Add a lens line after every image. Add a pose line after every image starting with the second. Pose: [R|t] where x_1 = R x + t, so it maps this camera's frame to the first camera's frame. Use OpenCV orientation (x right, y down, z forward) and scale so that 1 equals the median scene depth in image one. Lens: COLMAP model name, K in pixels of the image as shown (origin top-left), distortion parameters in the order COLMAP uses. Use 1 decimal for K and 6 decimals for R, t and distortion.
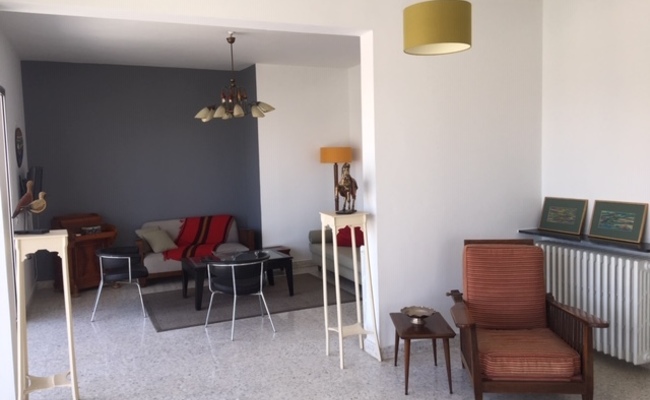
lens RADIAL K [[539.2, 0, 330.7], [0, 539.2, 198.2], [0, 0, 1]] dist [0.009883, 0.005640]
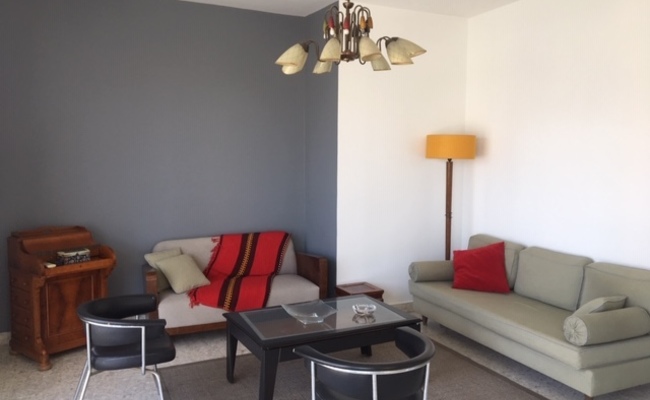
lens RADIAL K [[539.2, 0, 319.9], [0, 539.2, 201.2], [0, 0, 1]] dist [0.009883, 0.005640]
pose [[0.999331, 0.036576, -0.000541, -0.158485], [-0.036568, 0.999267, 0.011296, -0.016720], [0.000953, -0.011269, 0.999936, 0.369293]]
